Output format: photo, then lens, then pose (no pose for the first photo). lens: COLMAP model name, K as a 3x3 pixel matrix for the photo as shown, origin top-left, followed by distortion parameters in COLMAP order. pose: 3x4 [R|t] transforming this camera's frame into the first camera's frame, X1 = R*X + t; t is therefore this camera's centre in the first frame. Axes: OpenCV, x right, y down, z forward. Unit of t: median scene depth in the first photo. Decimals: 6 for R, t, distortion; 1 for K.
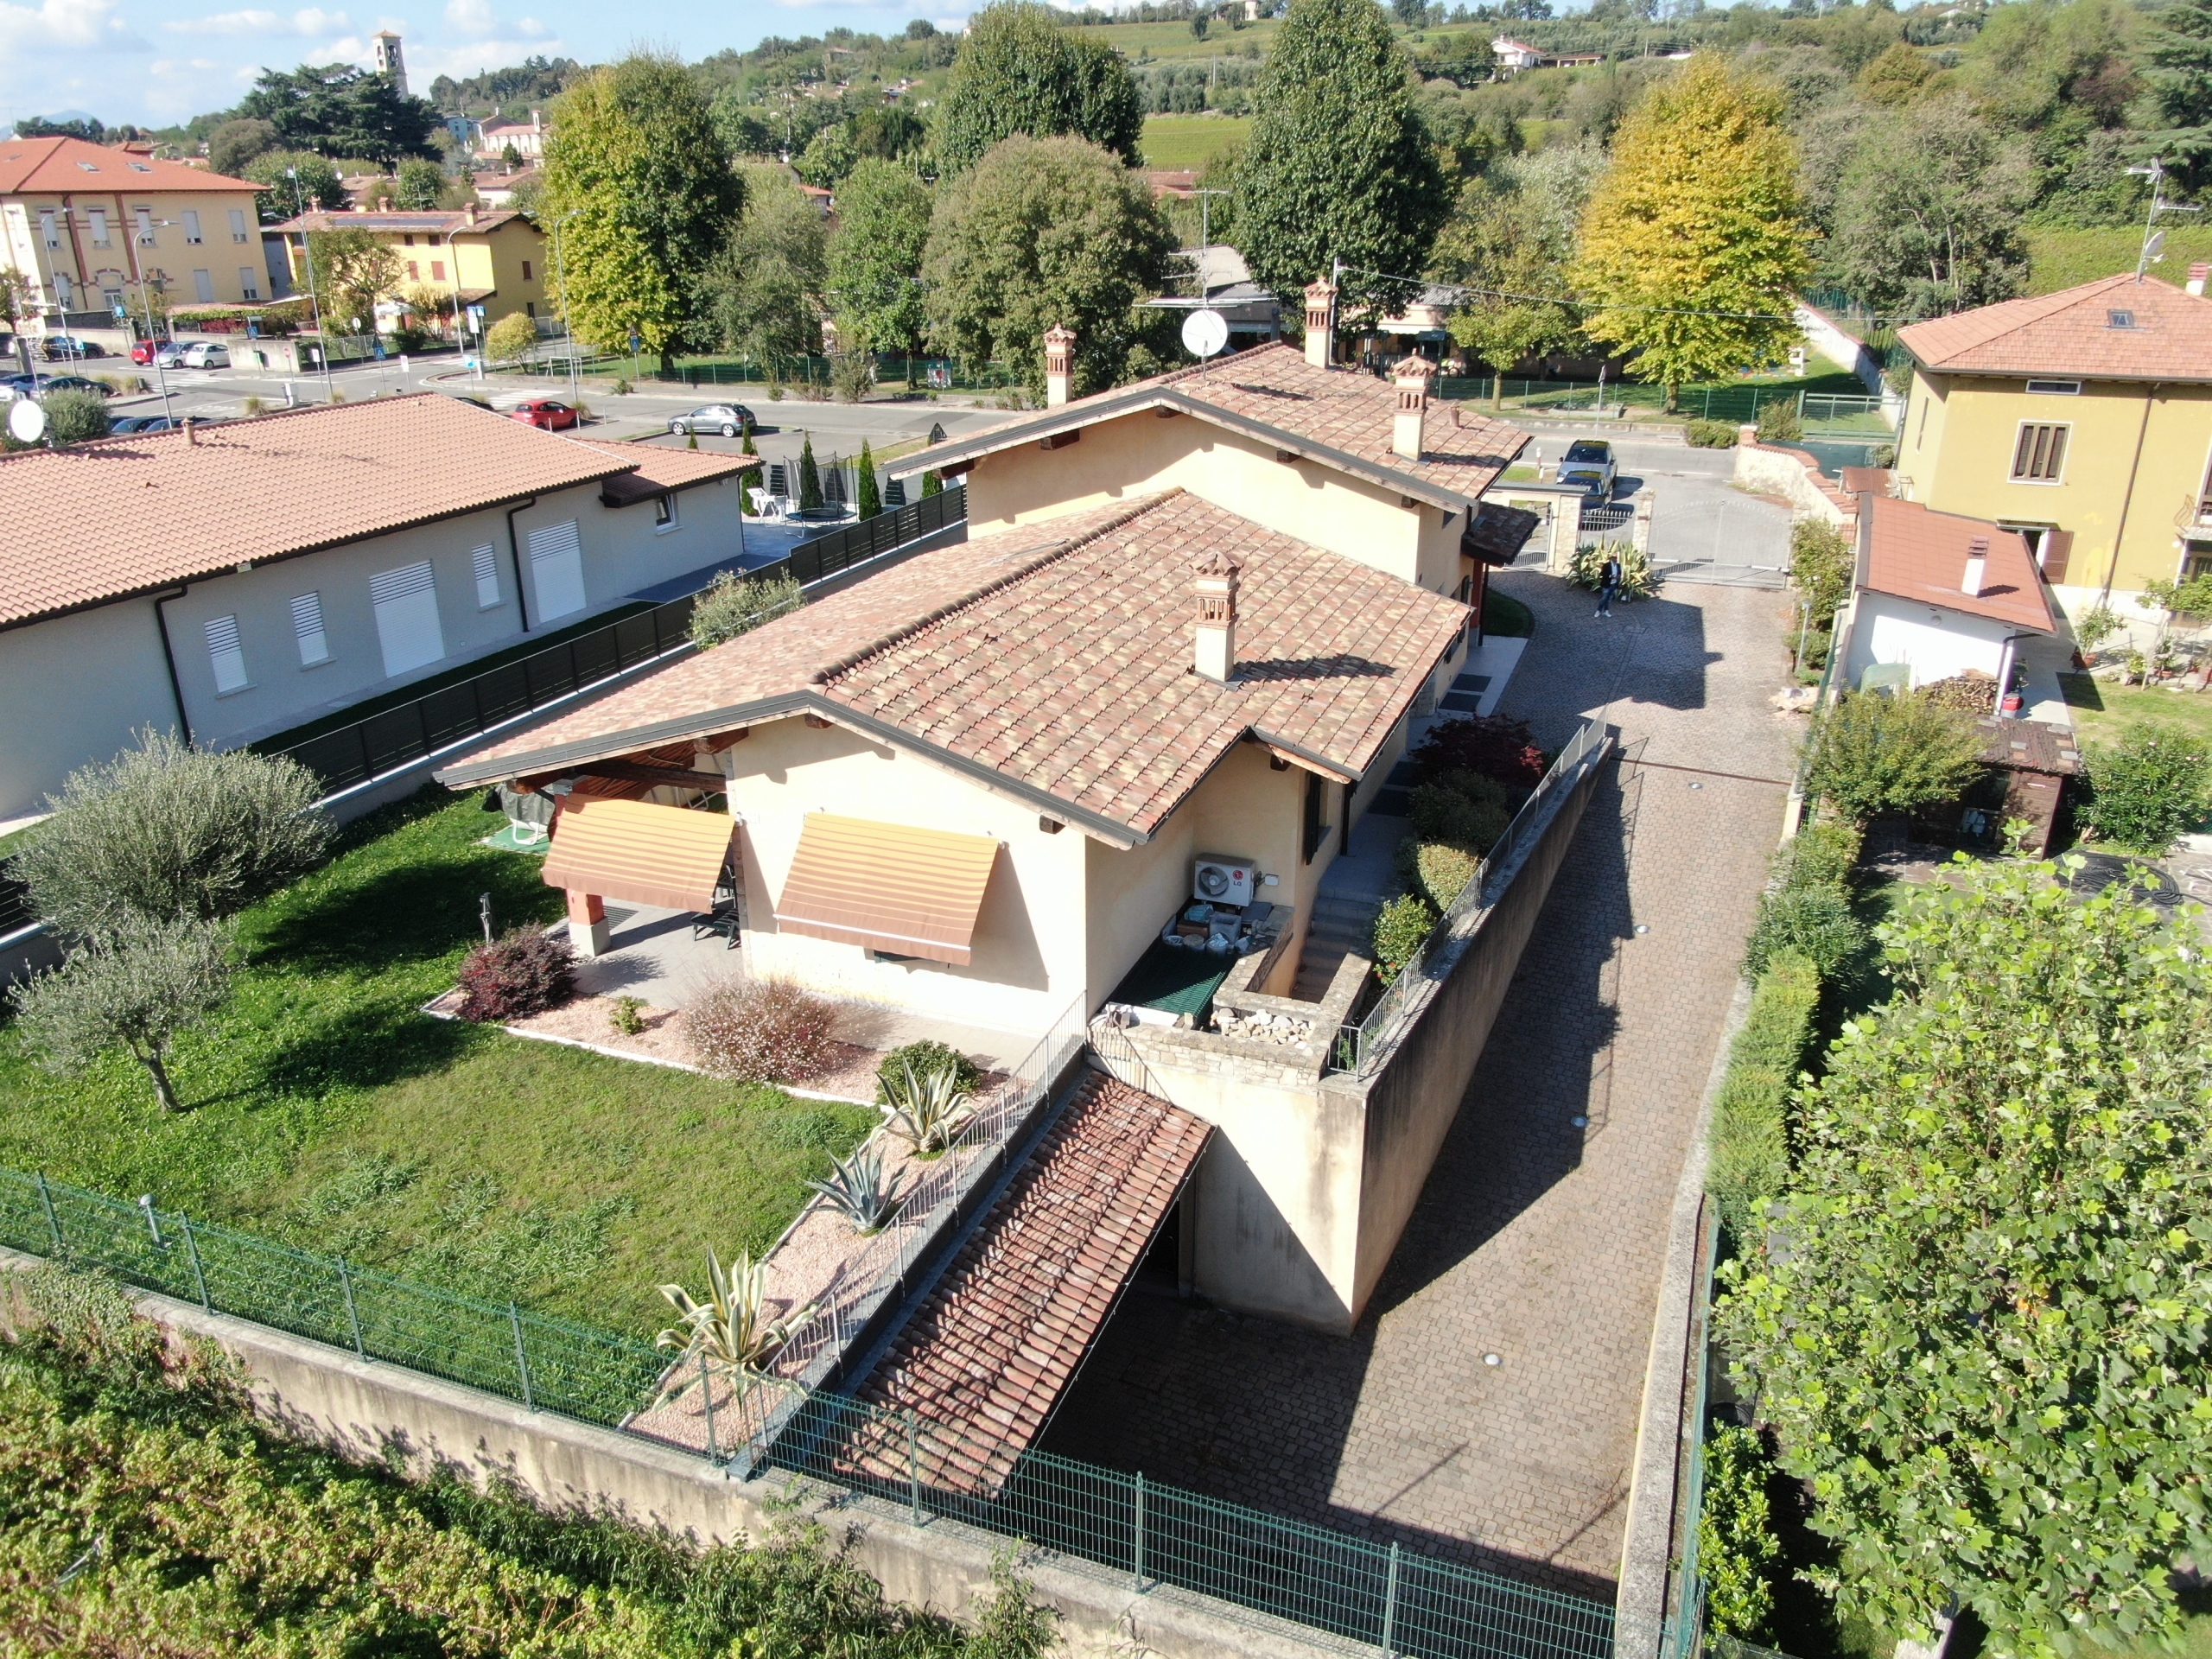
lens RADIAL K [[1594.9, 0, 1106.0], [0, 1594.9, 829.5], [0, 0, 1]] dist [-0.005590, -0.007966]
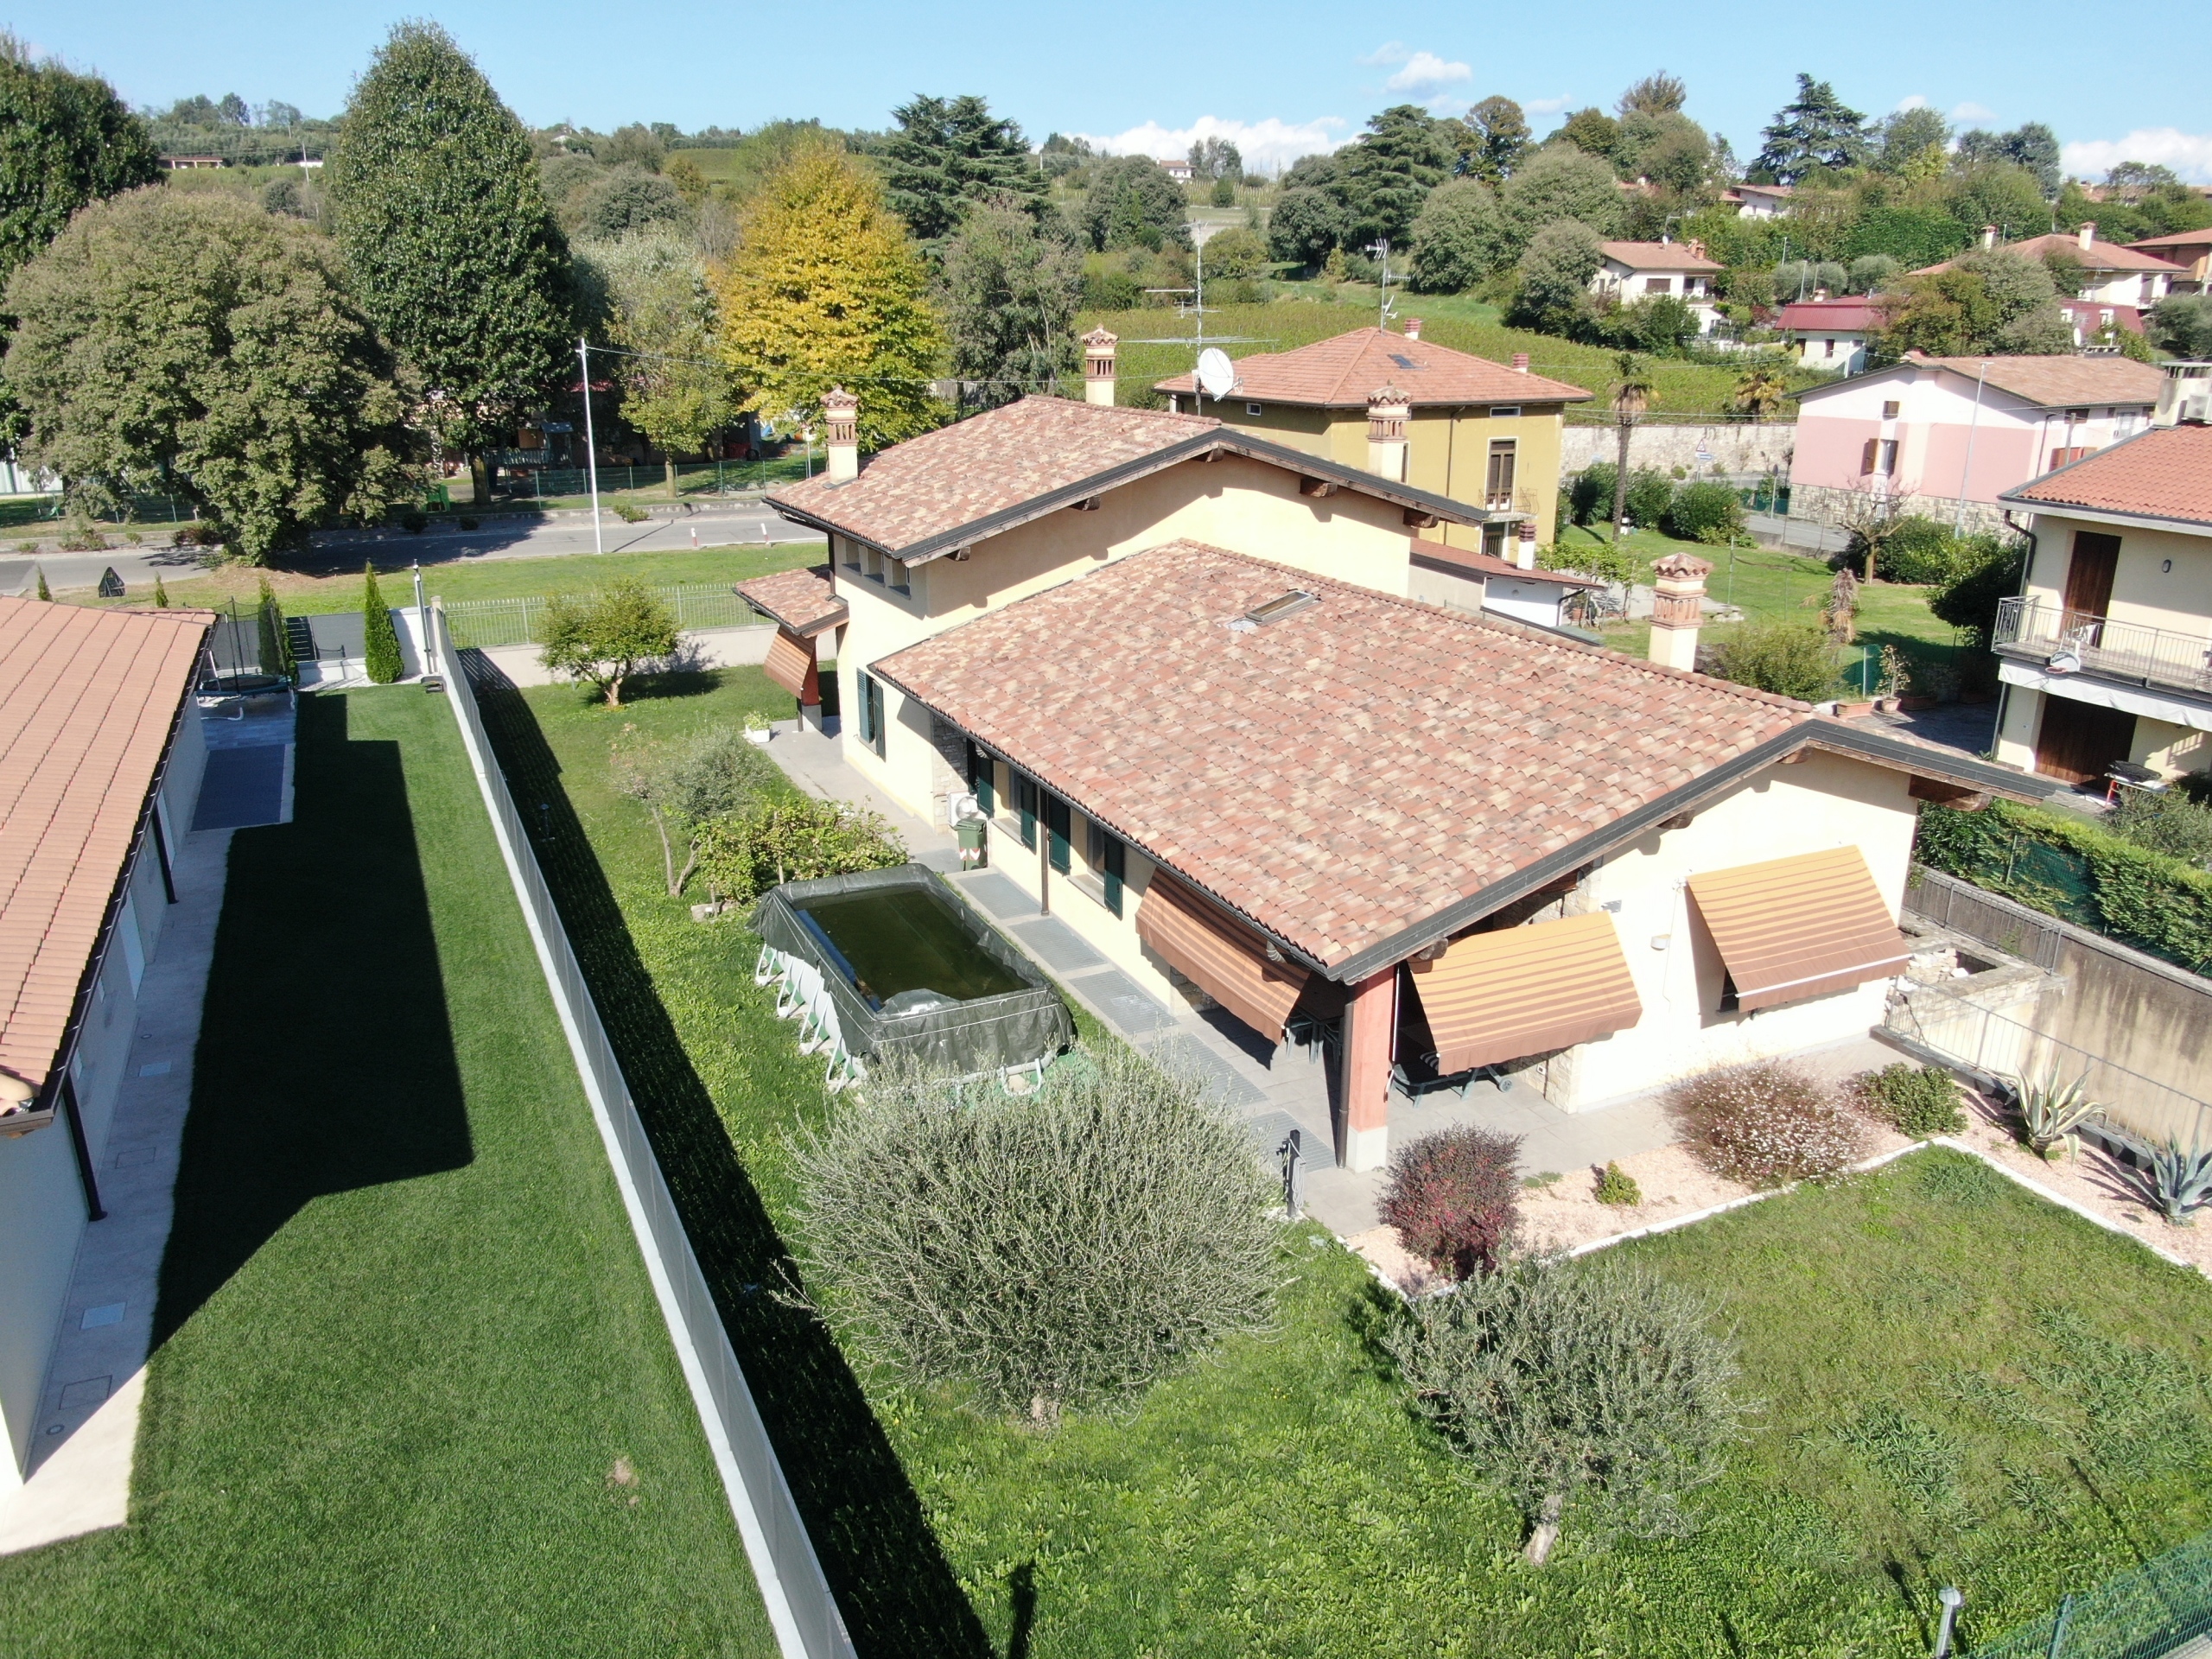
lens RADIAL K [[1589.2, 0, 1106.0], [0, 1589.2, 829.5], [0, 0, 1]] dist [-0.011501, -0.002680]
pose [[0.698047, -0.221943, 0.680788, -0.299509], [0.263853, 0.963577, 0.043593, -0.048163], [-0.665667, 0.149198, 0.731182, 0.175995]]
